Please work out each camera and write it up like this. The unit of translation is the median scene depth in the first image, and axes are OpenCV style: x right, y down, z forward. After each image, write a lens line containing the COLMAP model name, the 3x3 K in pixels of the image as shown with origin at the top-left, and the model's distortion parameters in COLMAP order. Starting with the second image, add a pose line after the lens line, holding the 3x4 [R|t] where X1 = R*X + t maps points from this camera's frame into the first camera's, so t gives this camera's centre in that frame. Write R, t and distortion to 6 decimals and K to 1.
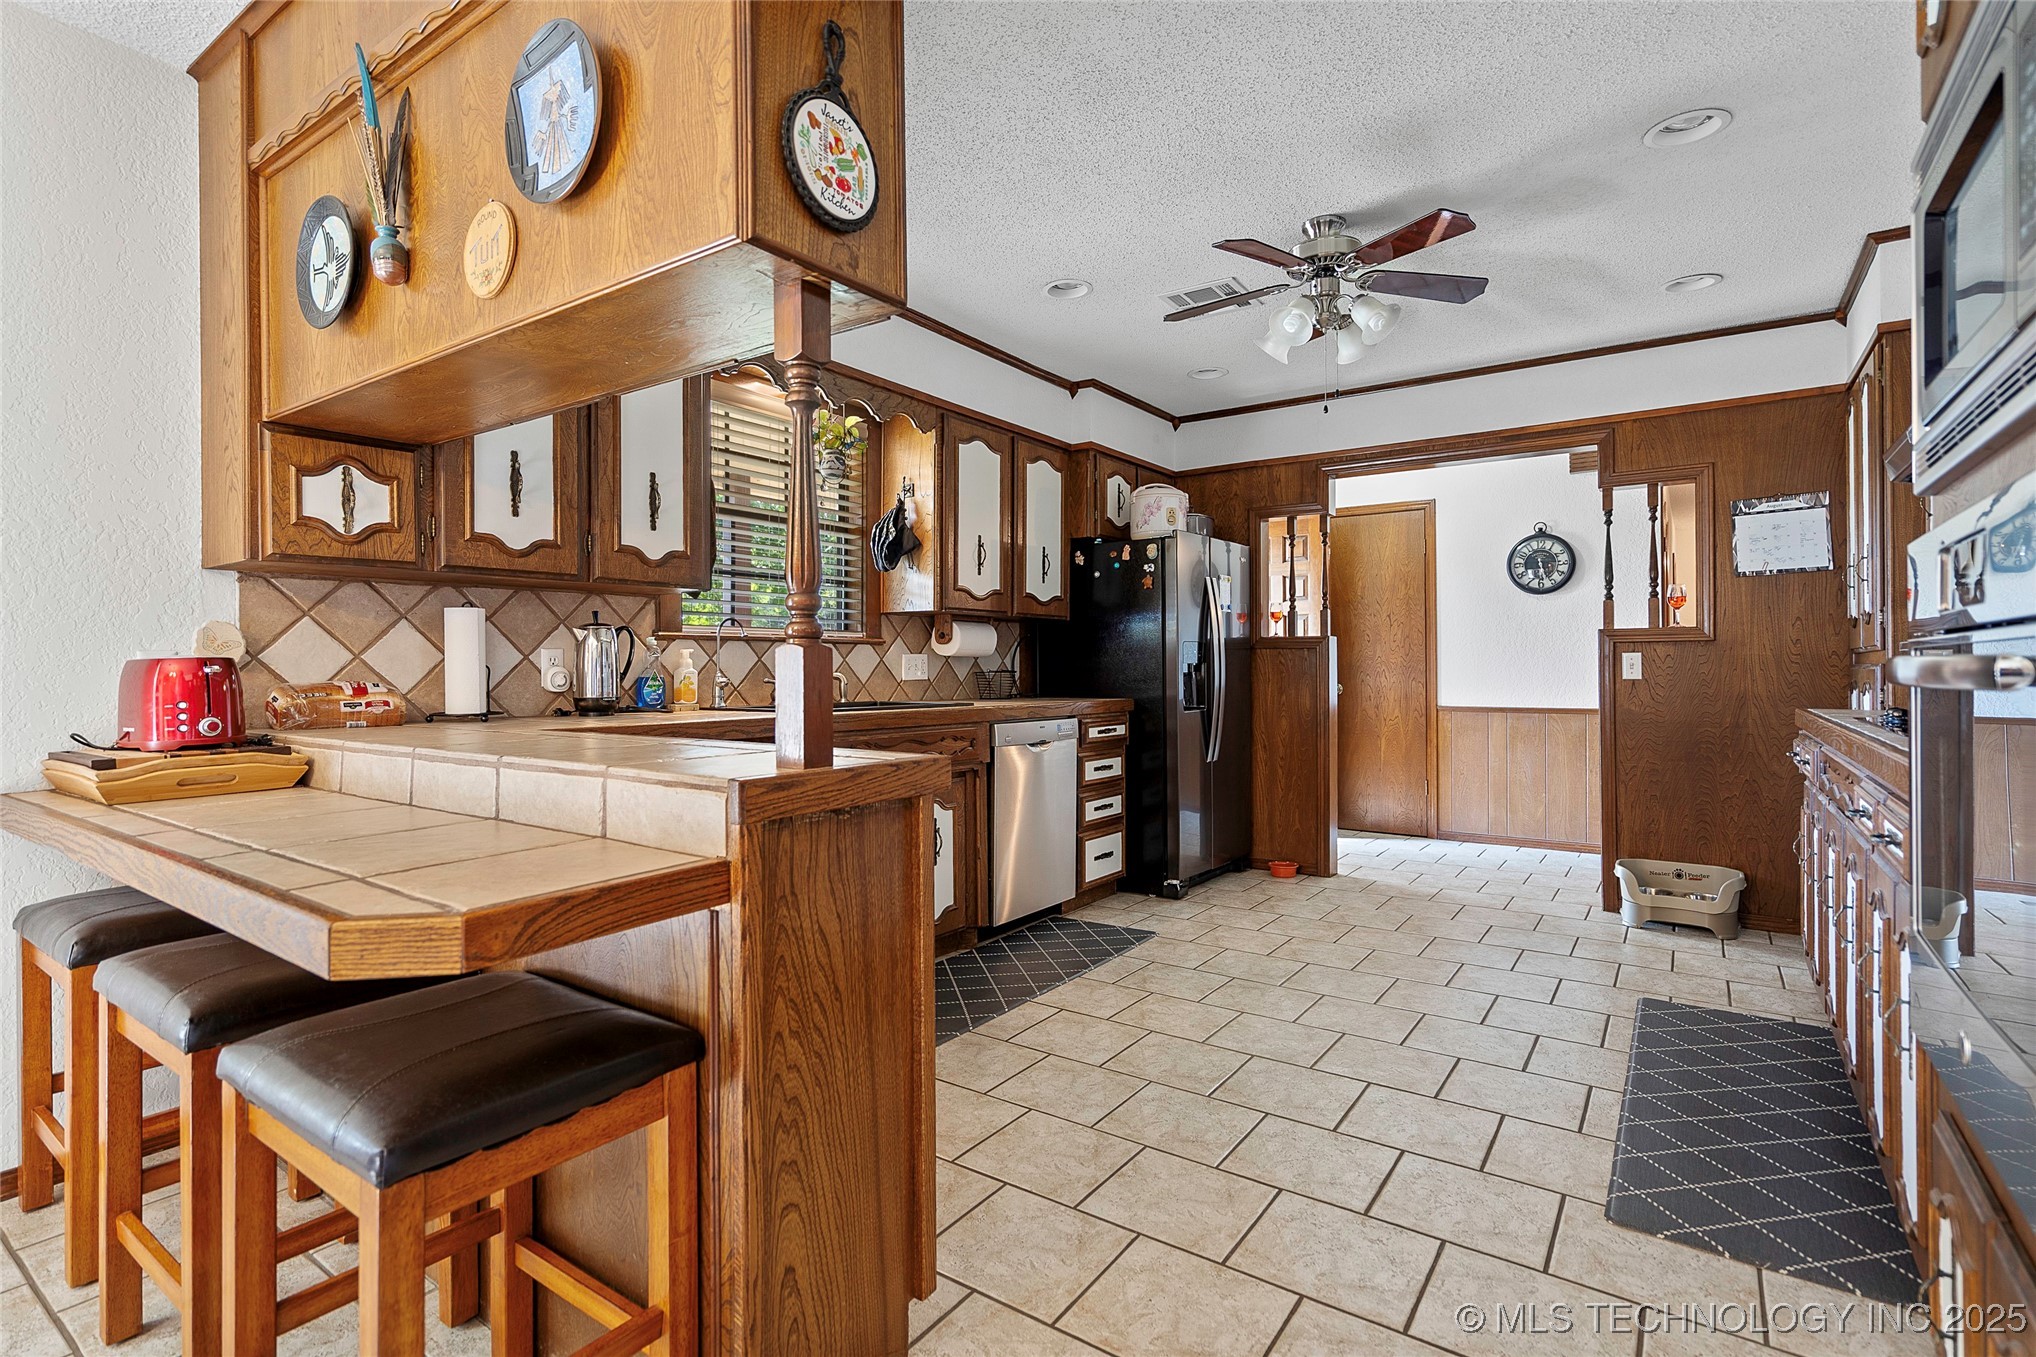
lens RADIAL K [[942.2, 0, 1022.7], [0, 942.2, 657.9], [0, 0, 1]] dist [-0.000774, 0.003250]
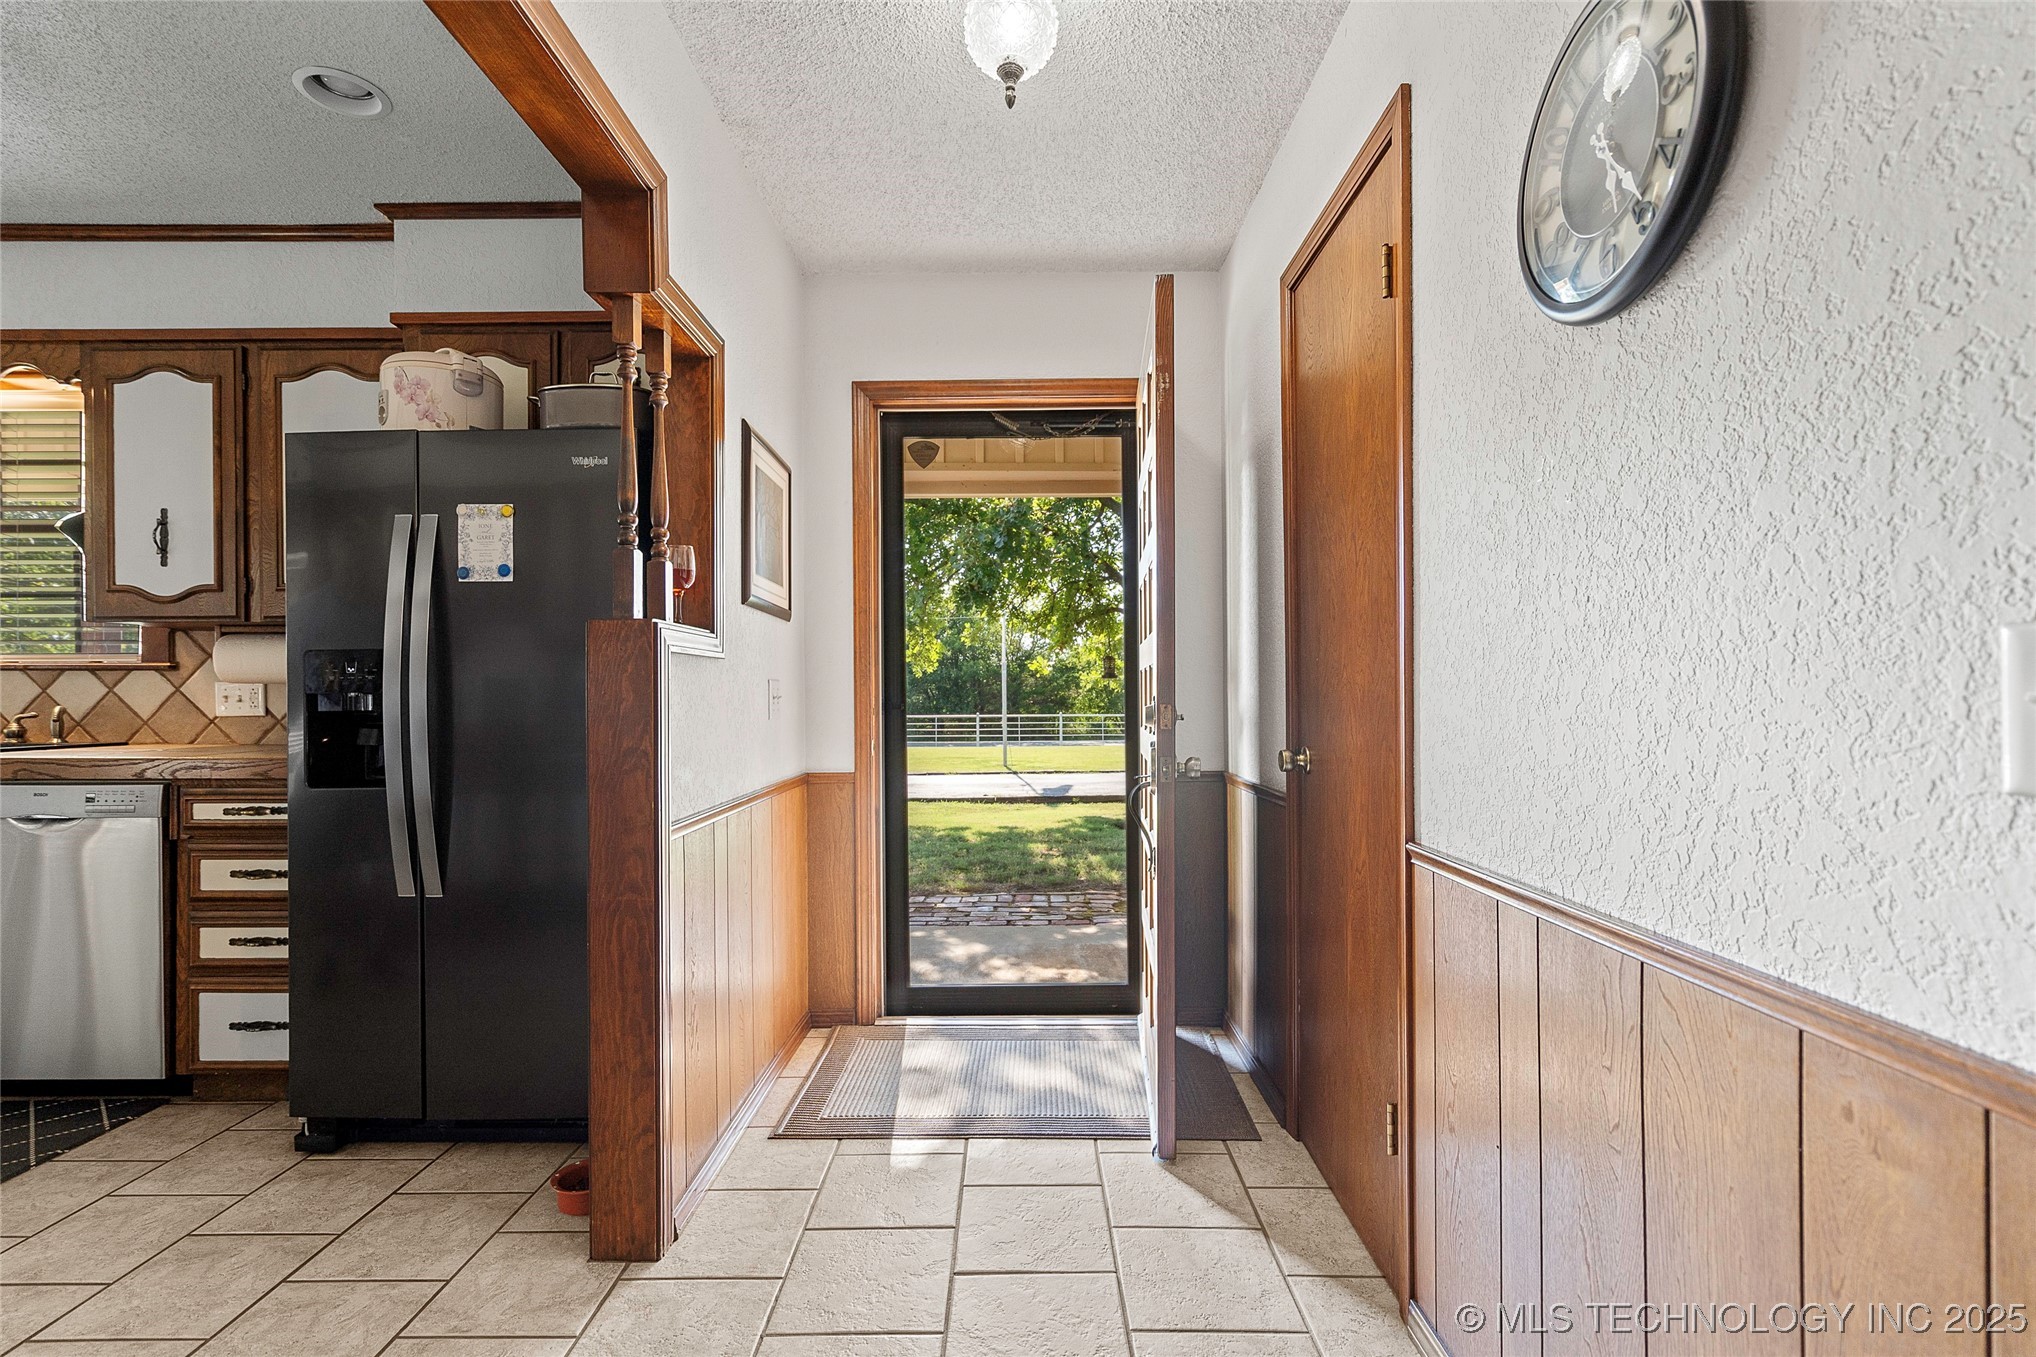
lens RADIAL K [[942.2, 0, 1026.7], [0, 942.2, 691.6], [0, 0, 1]] dist [-0.000774, 0.003250]
pose [[0.581255, -0.005351, -0.813704, 0.927775], [0.007742, 0.999969, -0.001045, 0.009961], [0.813684, -0.005692, 0.581279, 1.168669]]
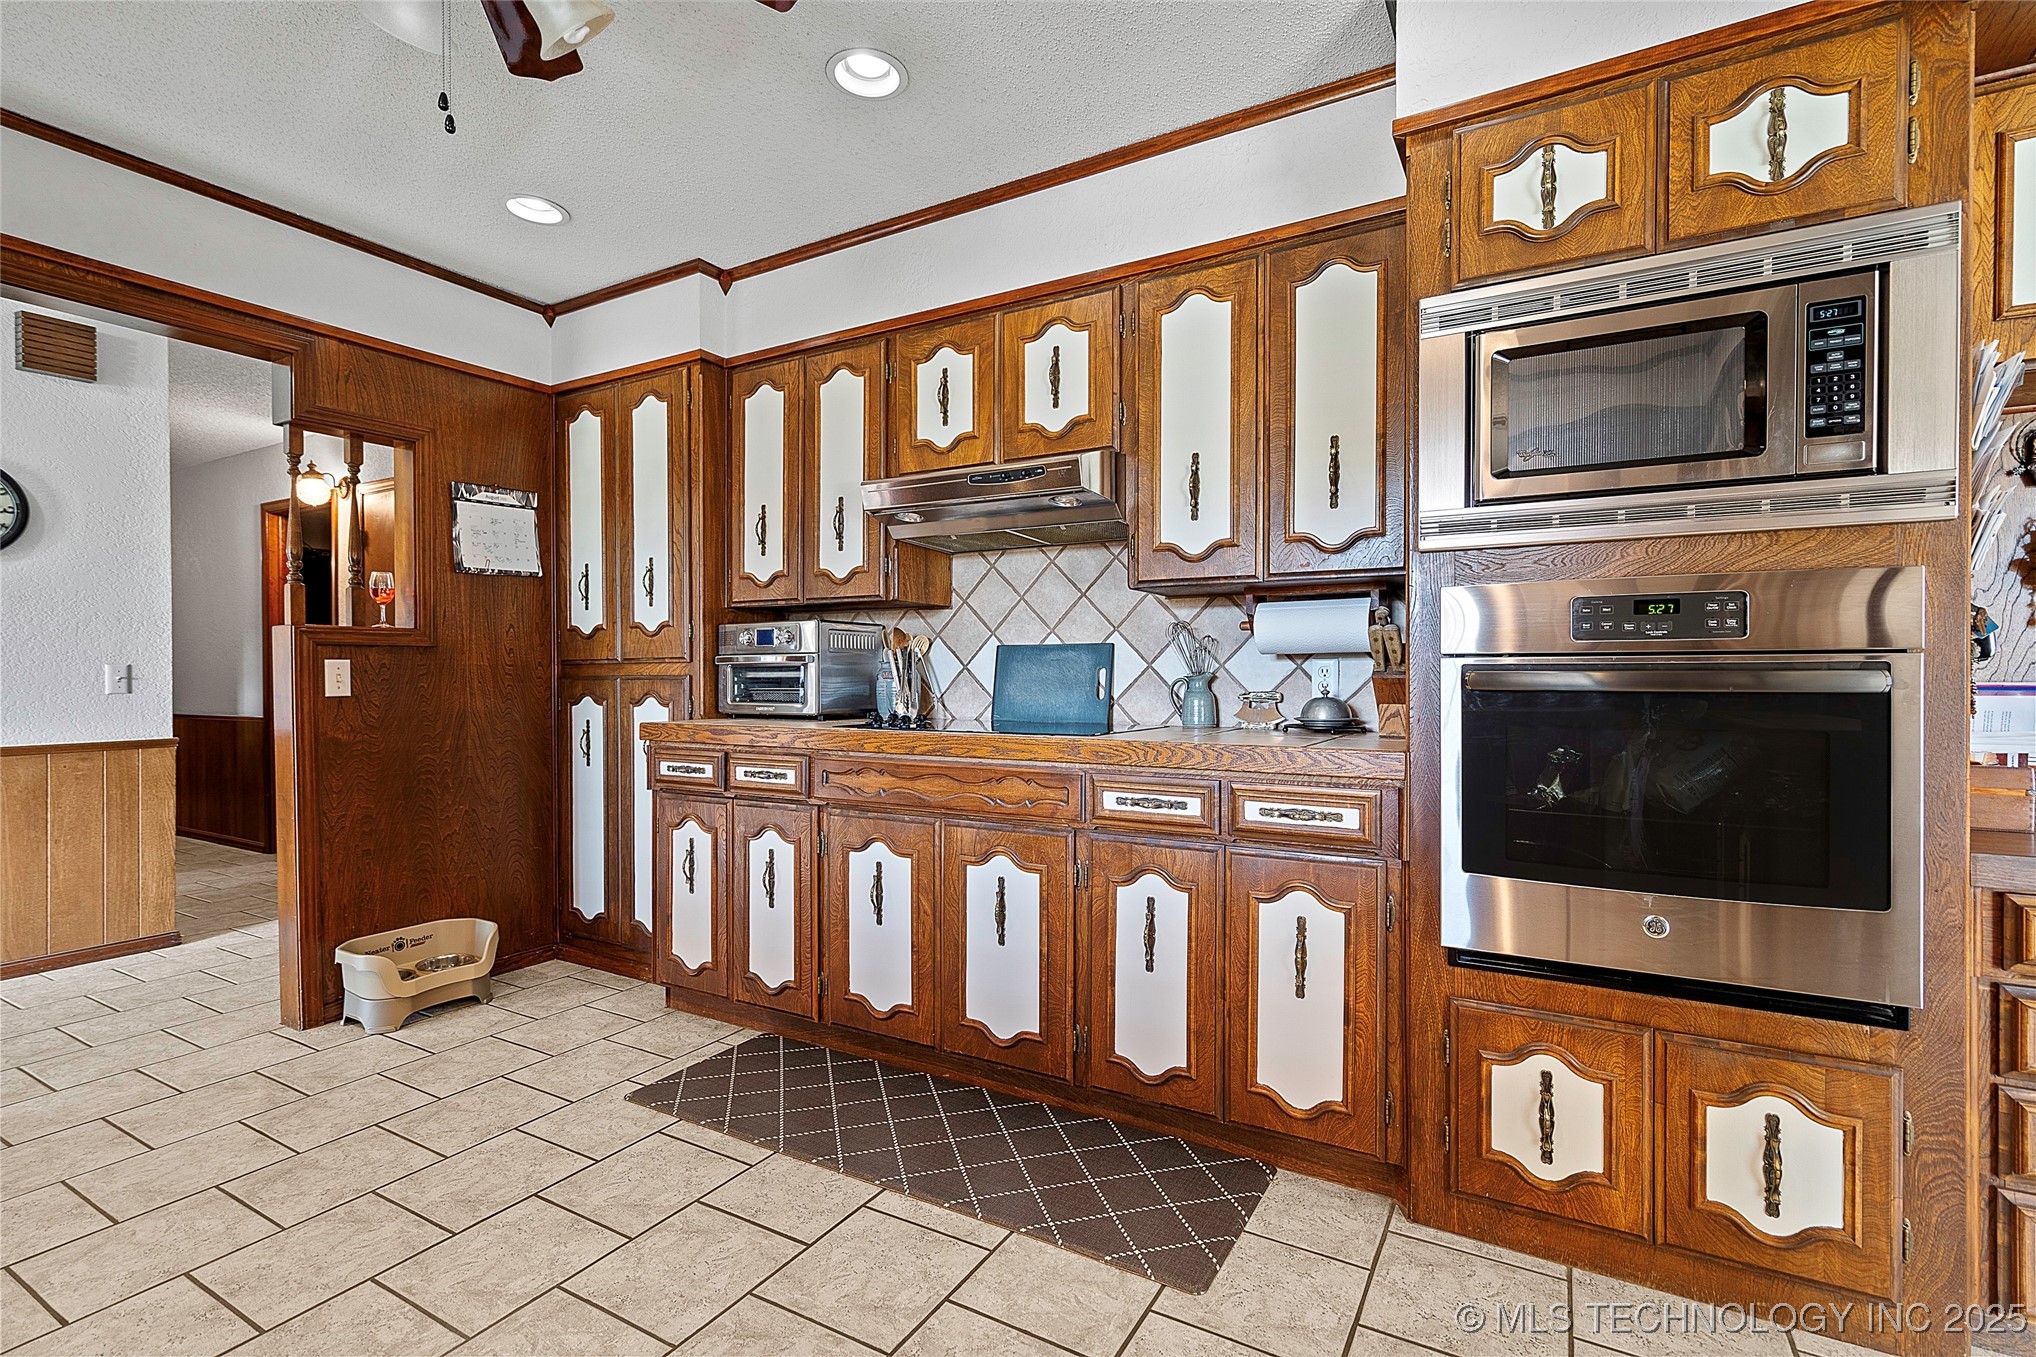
lens RADIAL K [[942.2, 0, 1011.2], [0, 942.2, 676.9], [0, 0, 1]] dist [-0.000774, 0.003250]
pose [[-0.070339, -0.002282, 0.997521, -0.119986], [-0.005536, 0.999983, 0.001897, 0.003421], [-0.997508, -0.005389, -0.070350, 0.565941]]
